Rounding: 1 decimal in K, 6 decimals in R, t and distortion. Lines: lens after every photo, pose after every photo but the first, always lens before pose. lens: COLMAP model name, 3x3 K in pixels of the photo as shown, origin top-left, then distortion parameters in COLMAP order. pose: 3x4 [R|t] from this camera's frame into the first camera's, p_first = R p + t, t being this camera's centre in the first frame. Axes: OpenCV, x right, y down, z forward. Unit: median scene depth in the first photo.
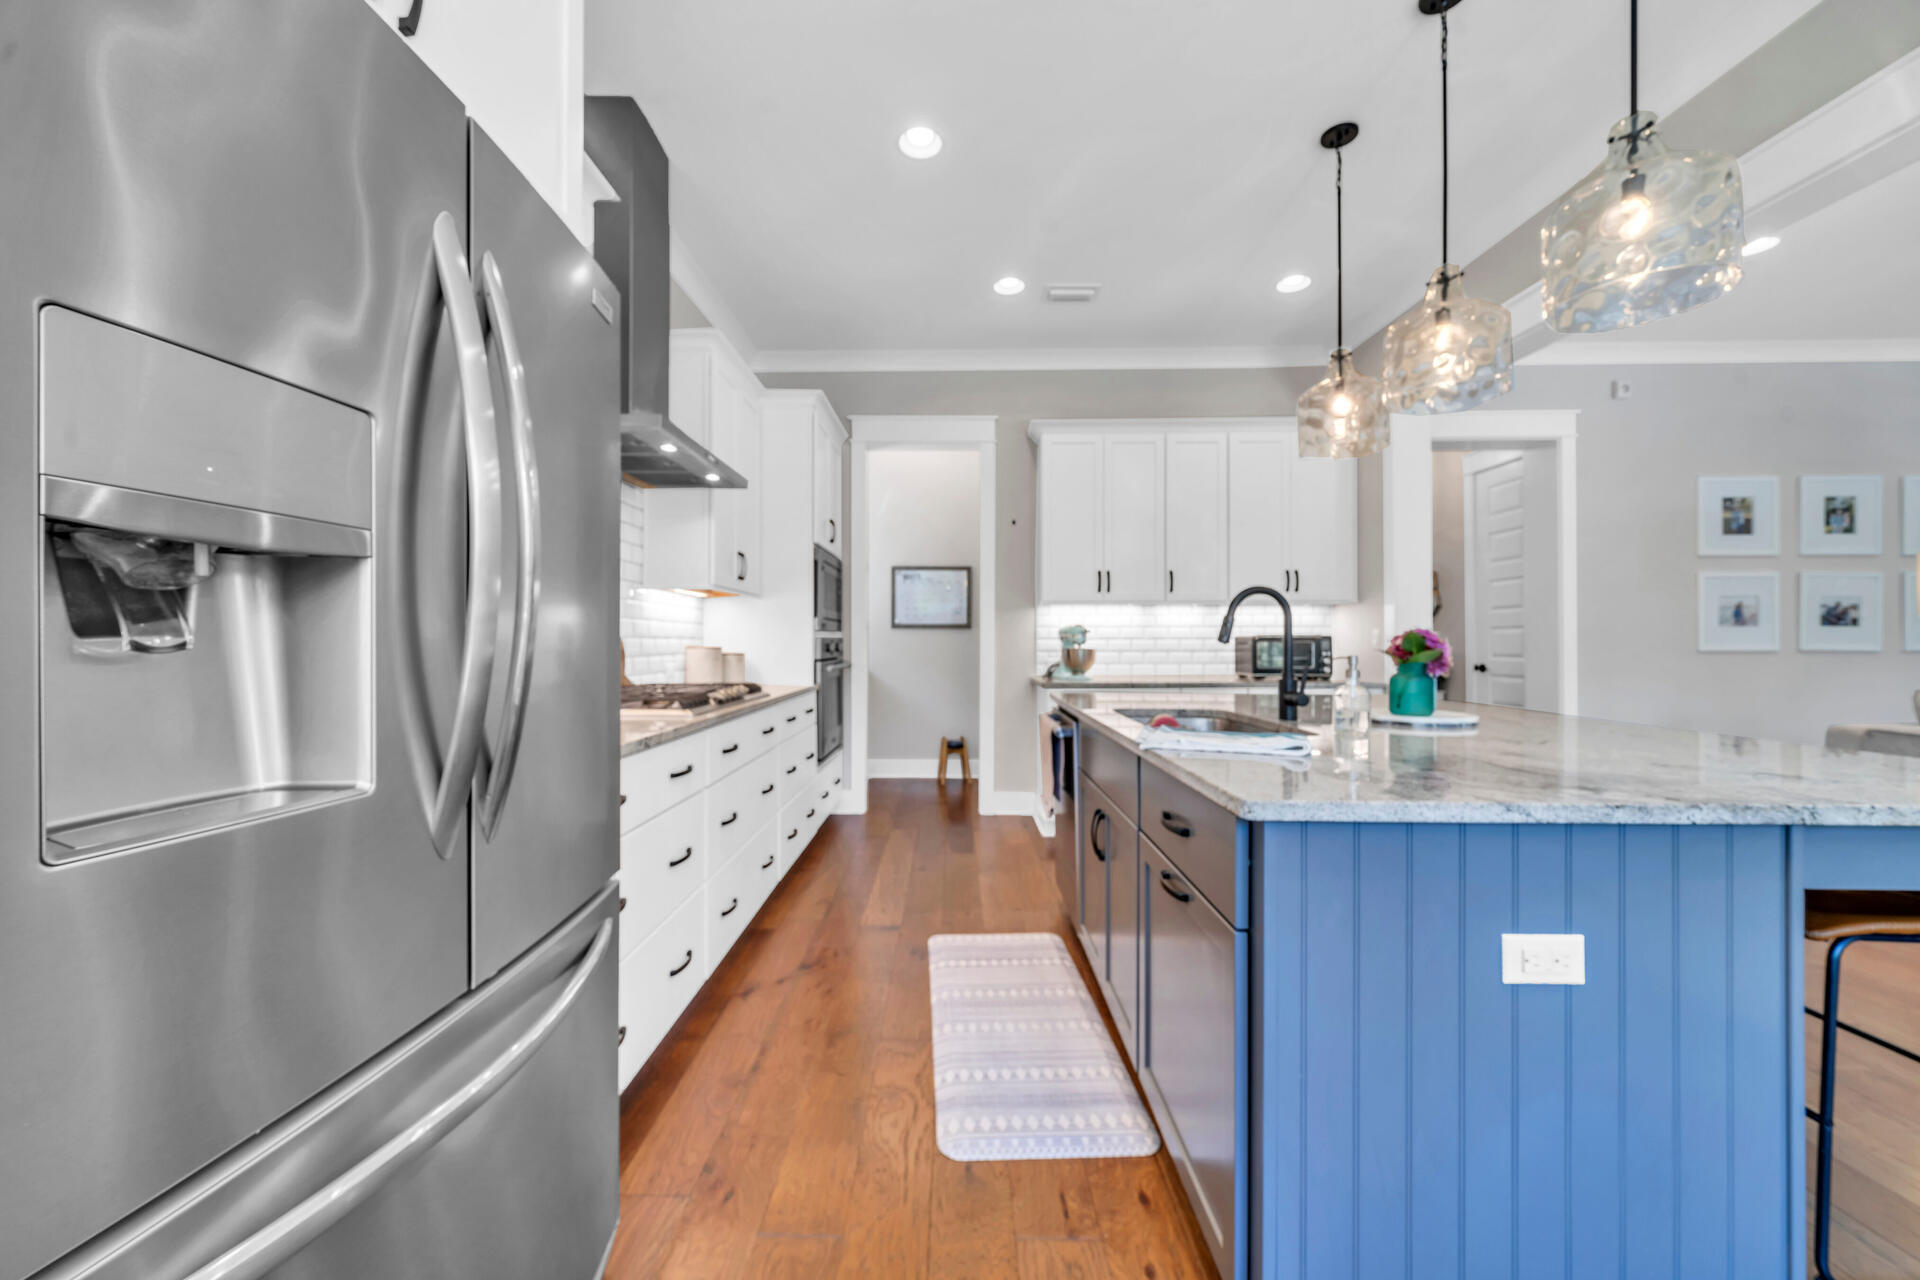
lens RADIAL K [[725.2, 0, 943.6], [0, 725.2, 645.9], [0, 0, 1]] dist [-0.000563, 0.000094]
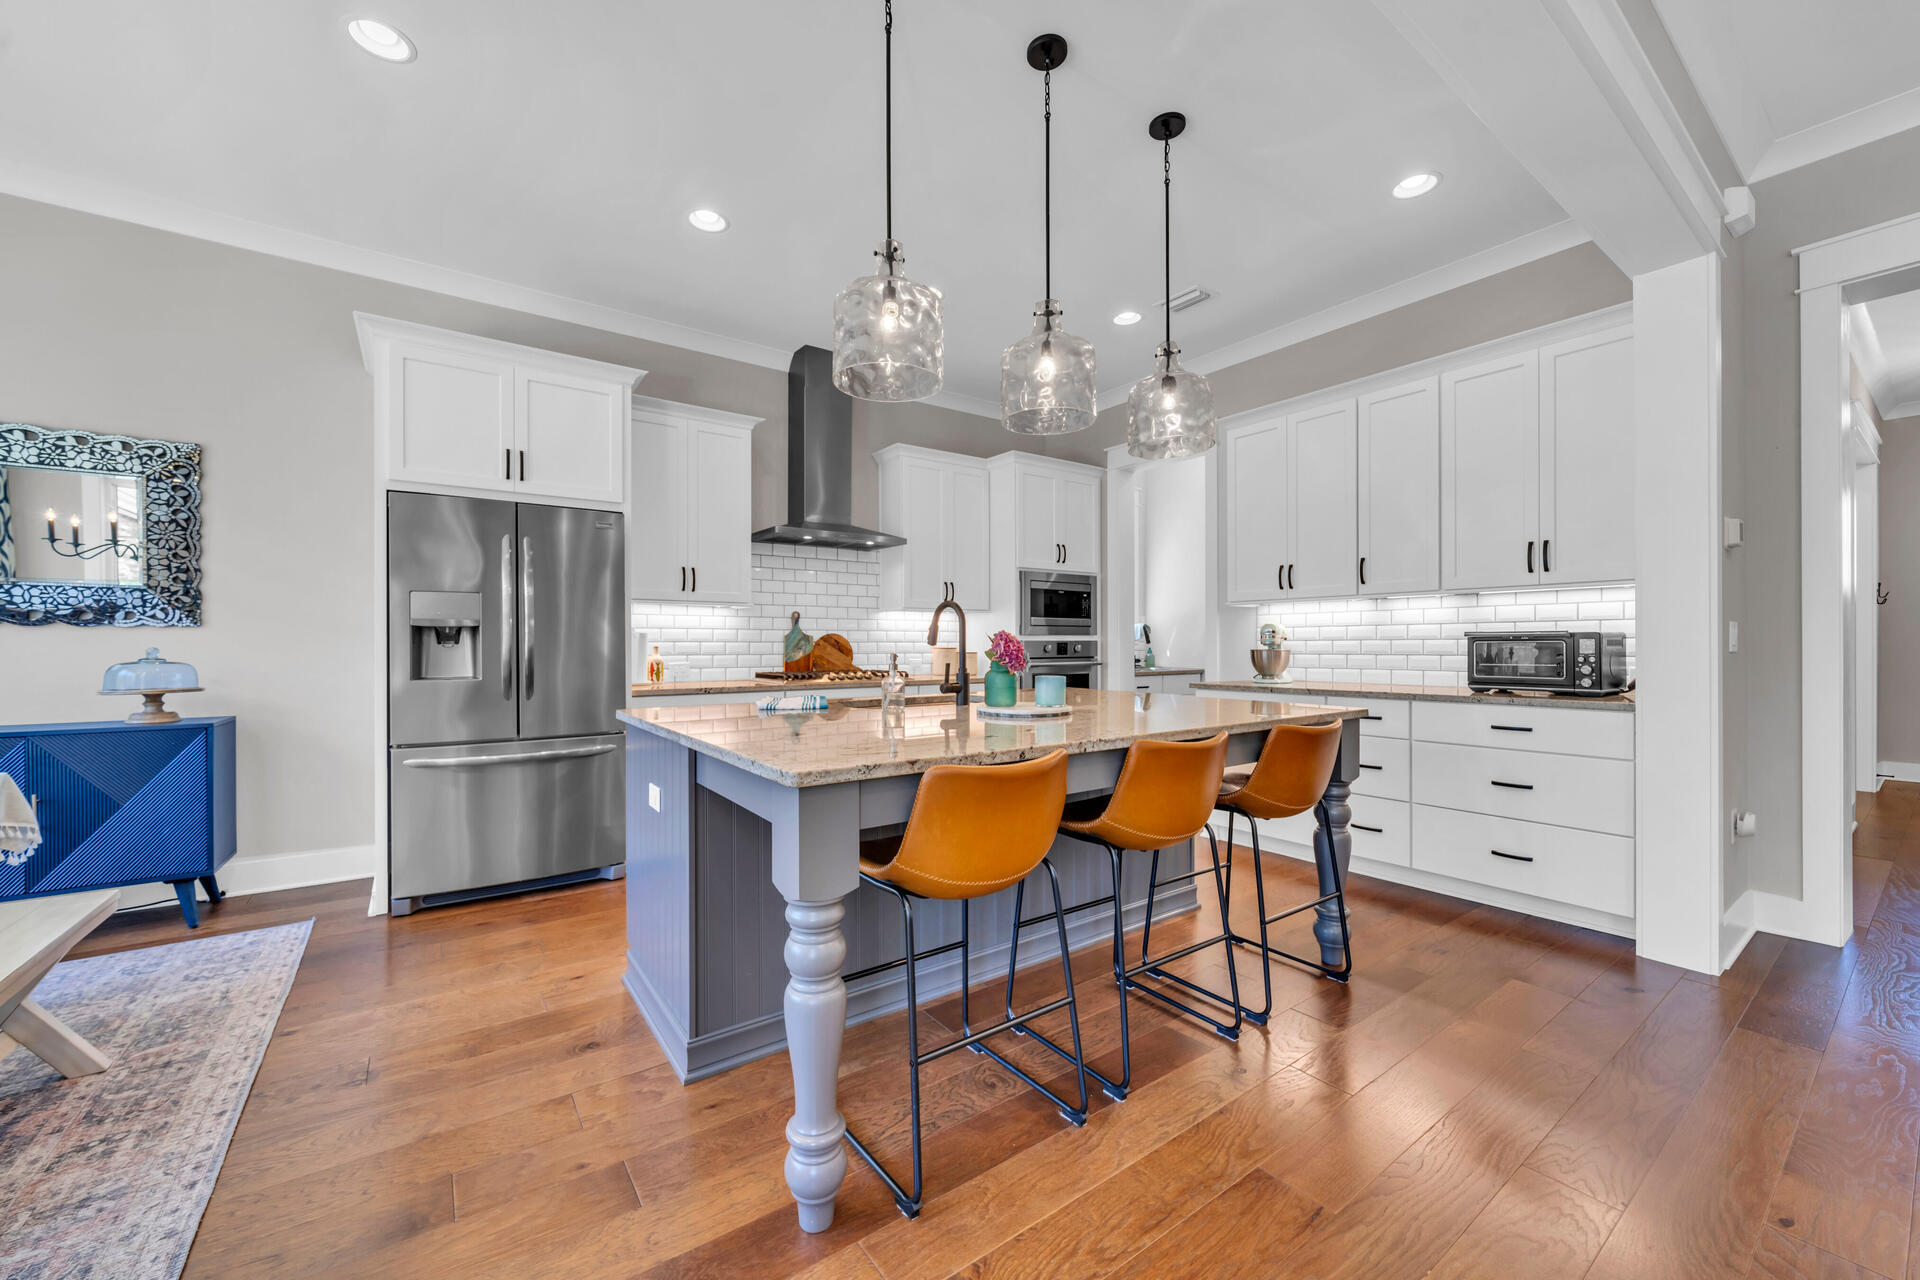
lens RADIAL K [[725.2, 0, 943.6], [0, 725.2, 645.9], [0, 0, 1]] dist [-0.000563, 0.000094]
pose [[0.594507, 0.000480, -0.804091, 0.671404], [-0.002394, 0.999996, -0.001172, 0.000161], [0.804087, 0.002622, 0.594506, 0.101931]]
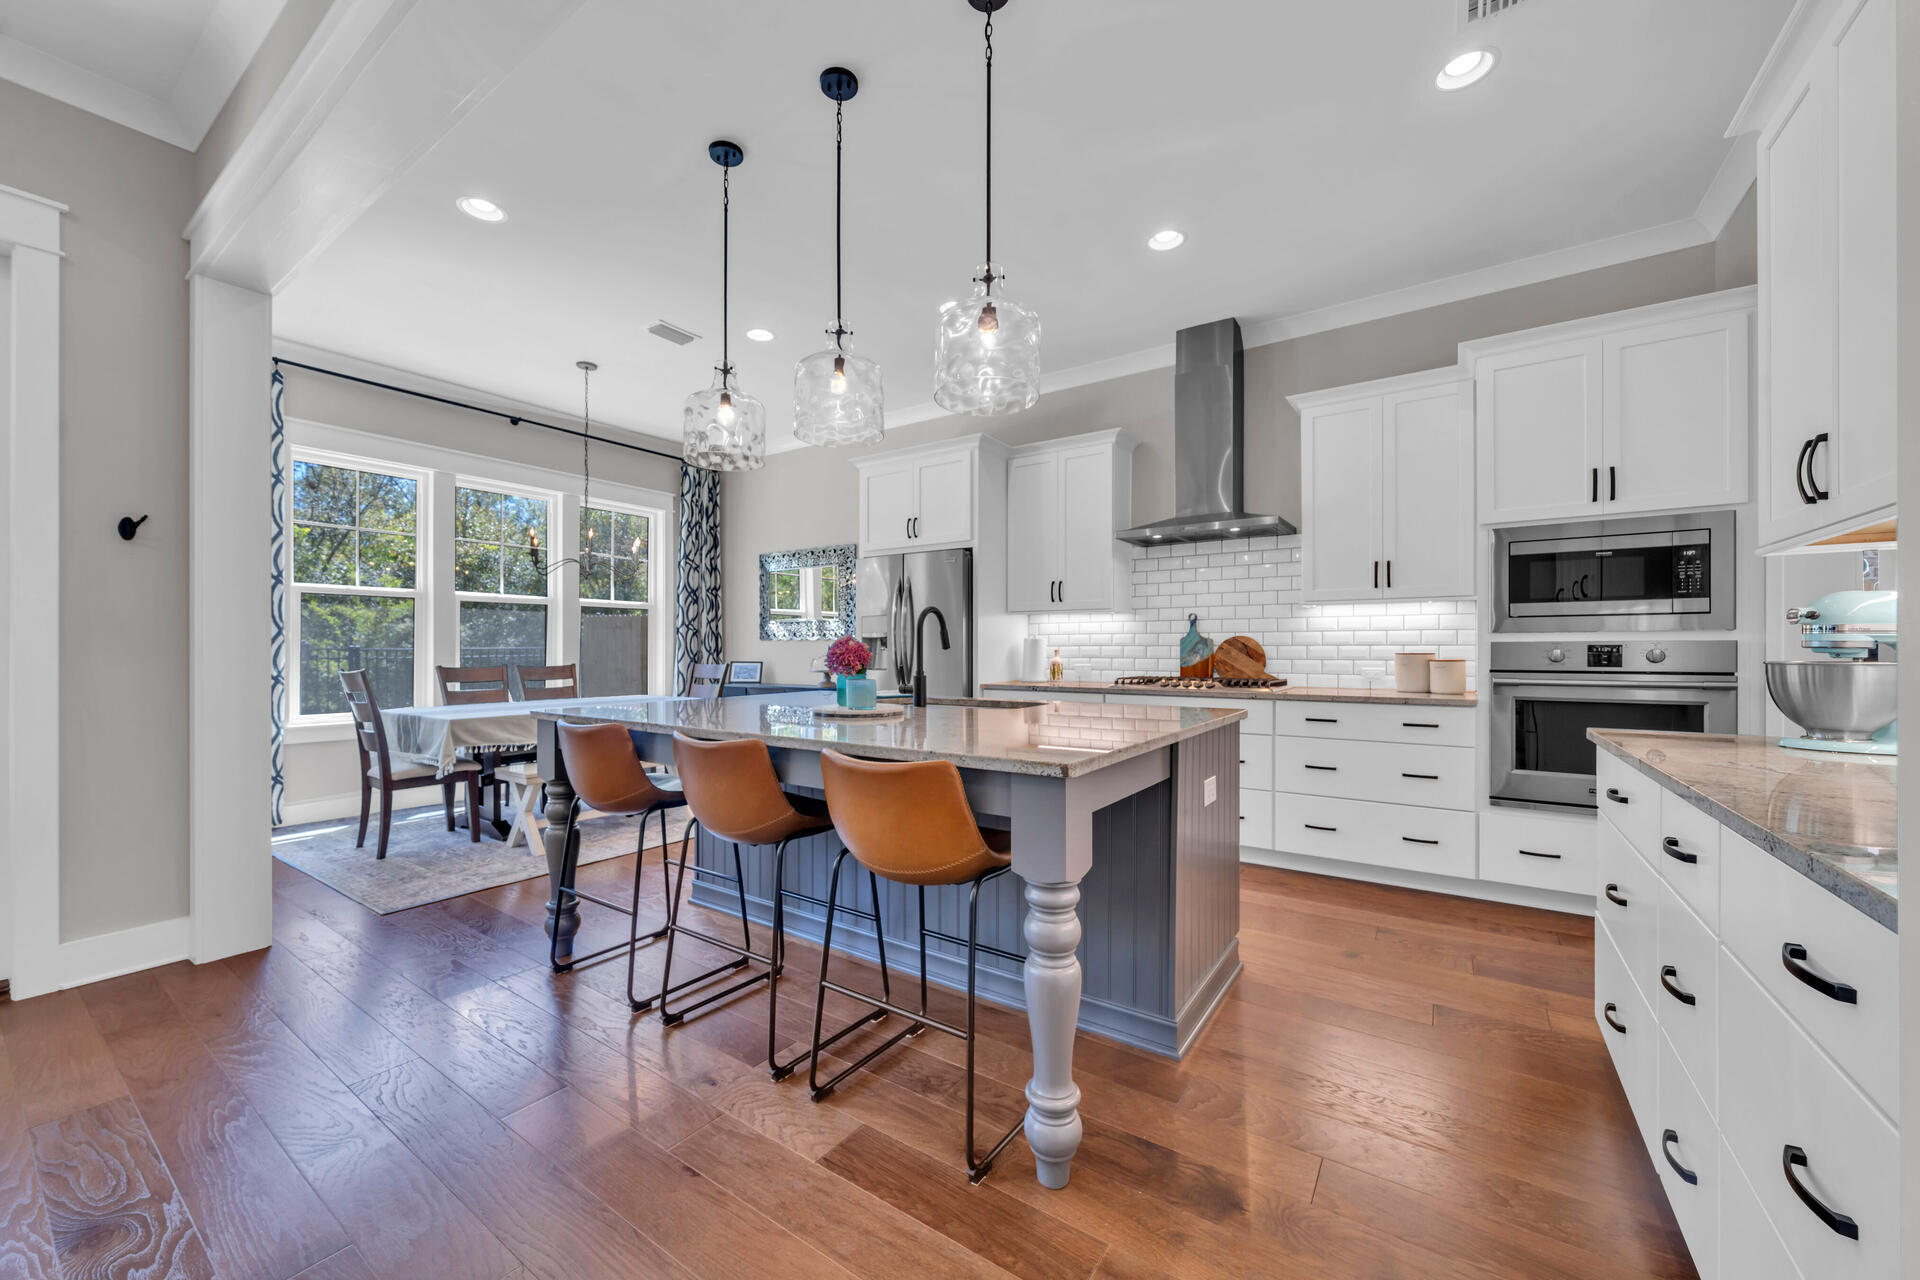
lens RADIAL K [[728.6, 0, 947.8], [0, 728.6, 650.9], [0, 0, 1]] dist [0.001024, 0.000140]
pose [[-0.553263, 0.002323, -0.833003, 0.707042], [-0.003584, 0.999980, 0.005169, -0.003047], [0.832999, 0.005845, -0.553244, 0.815709]]
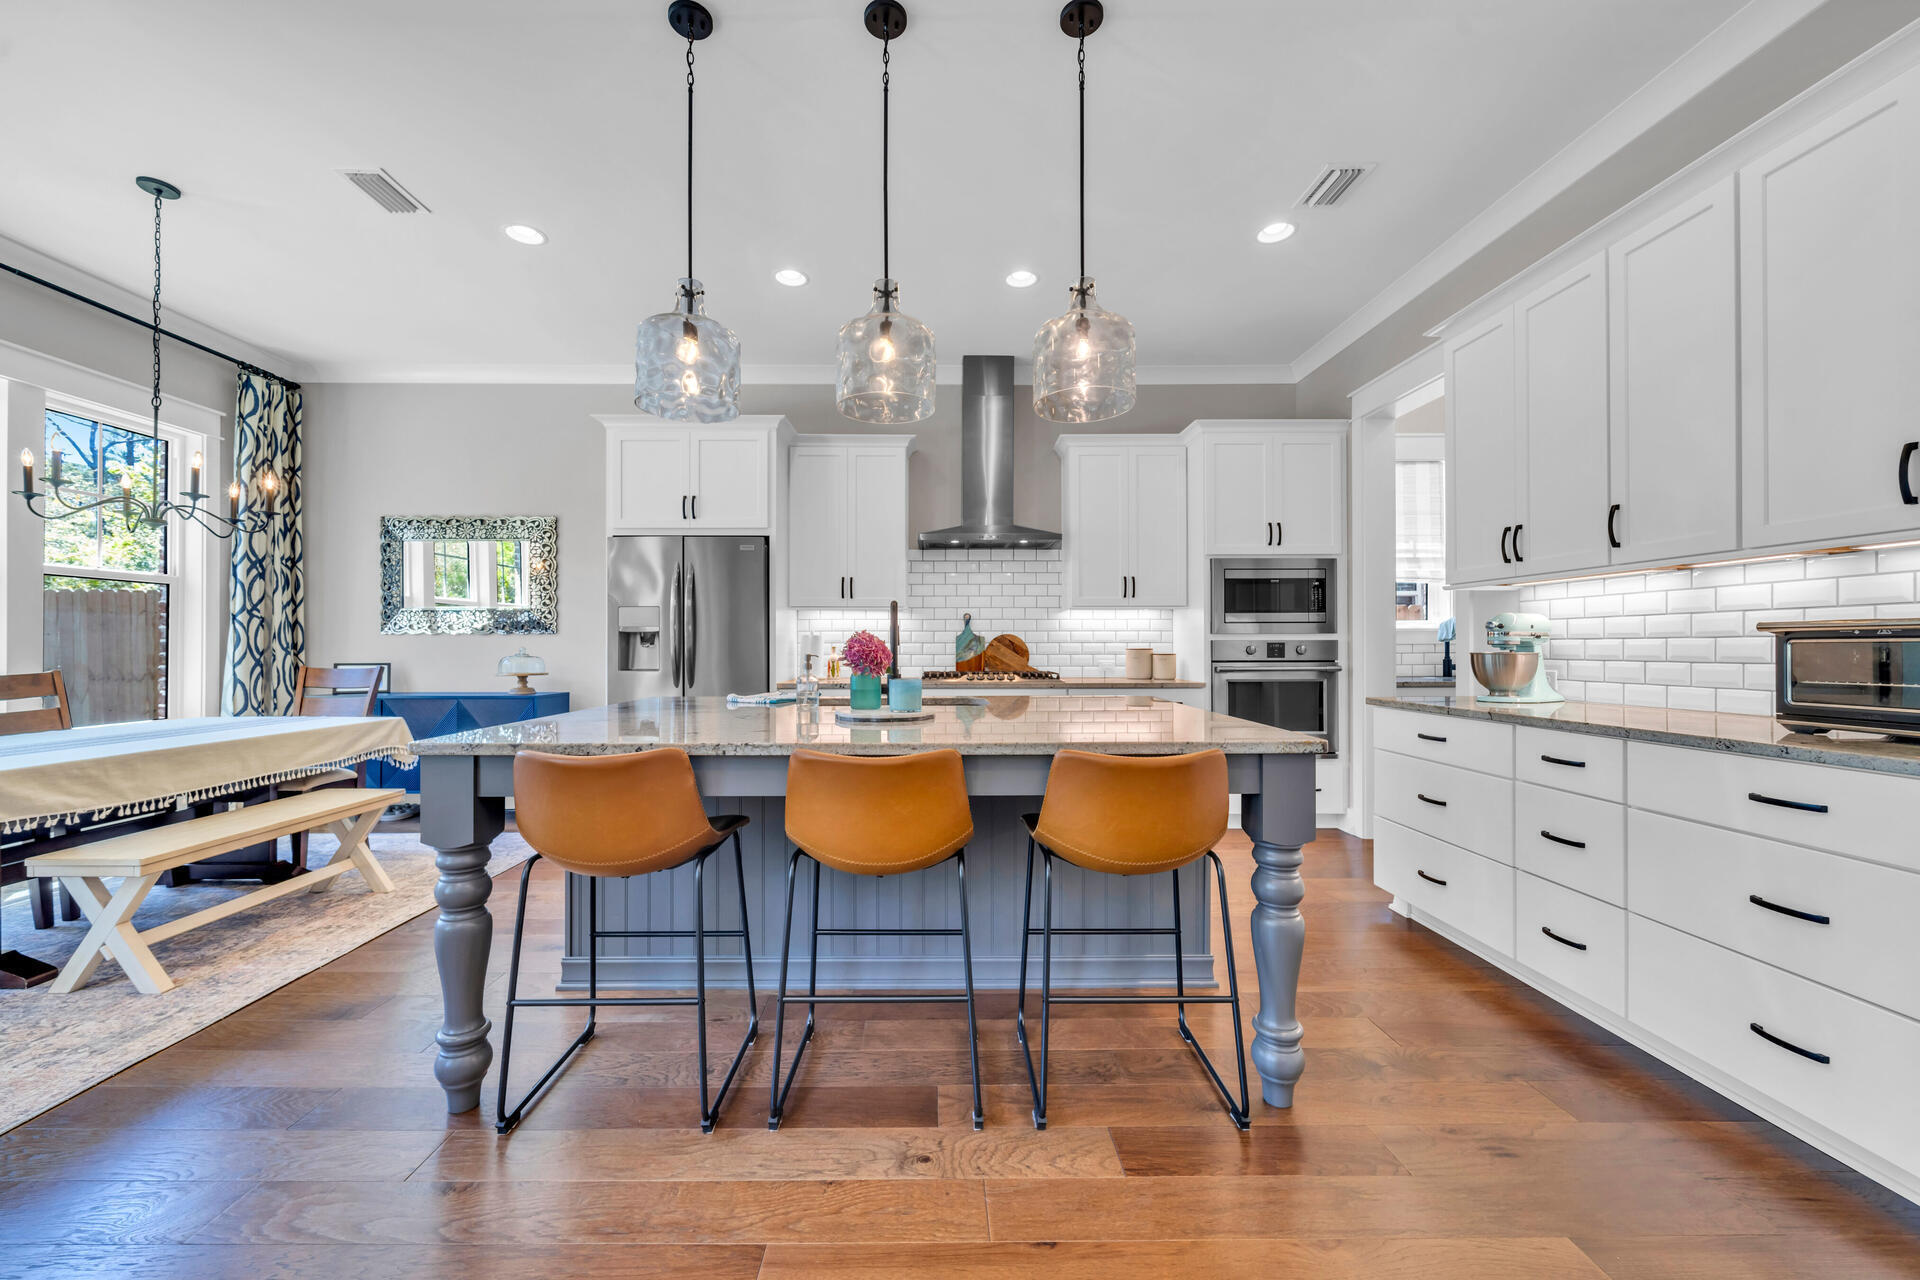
lens RADIAL K [[725.2, 0, 943.6], [0, 725.2, 645.9], [0, 0, 1]] dist [-0.000563, 0.000094]
pose [[0.030935, -0.000319, -0.999521, 0.783245], [-0.003762, 0.999993, -0.000436, -0.000851], [0.999514, 0.003774, 0.030934, 0.480719]]
